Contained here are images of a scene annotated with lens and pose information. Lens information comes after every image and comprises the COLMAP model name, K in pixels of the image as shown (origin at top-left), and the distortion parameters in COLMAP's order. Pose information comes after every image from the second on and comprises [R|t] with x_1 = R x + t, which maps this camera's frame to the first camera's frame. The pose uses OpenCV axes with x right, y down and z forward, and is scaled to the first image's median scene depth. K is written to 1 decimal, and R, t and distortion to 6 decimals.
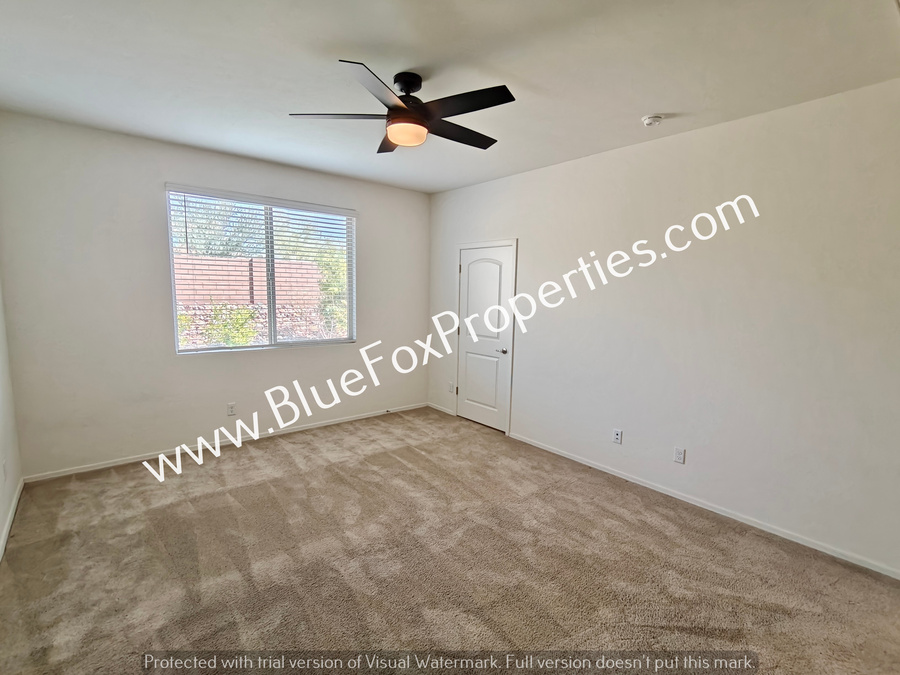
lens RADIAL K [[433.7, 0, 443.6], [0, 433.7, 341.7], [0, 0, 1]] dist [0.002333, 0.002729]
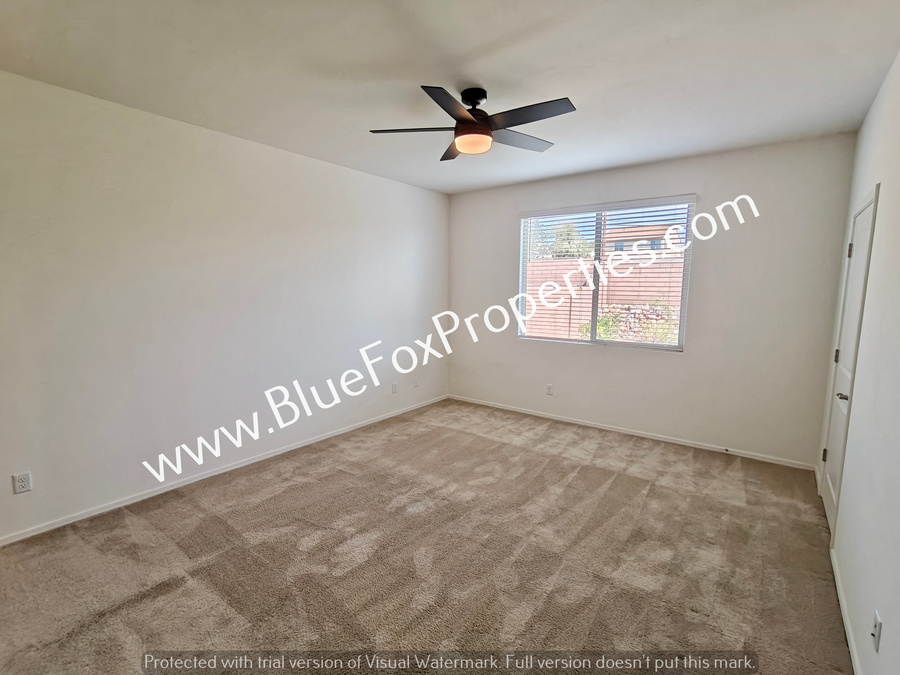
lens RADIAL K [[433.7, 0, 444.0], [0, 433.7, 340.8], [0, 0, 1]] dist [0.002333, 0.002729]
pose [[0.230371, 0.098373, -0.968118, 0.627278], [-0.120417, 0.990112, 0.071953, -0.031058], [0.965624, 0.100002, 0.239939, 0.438972]]
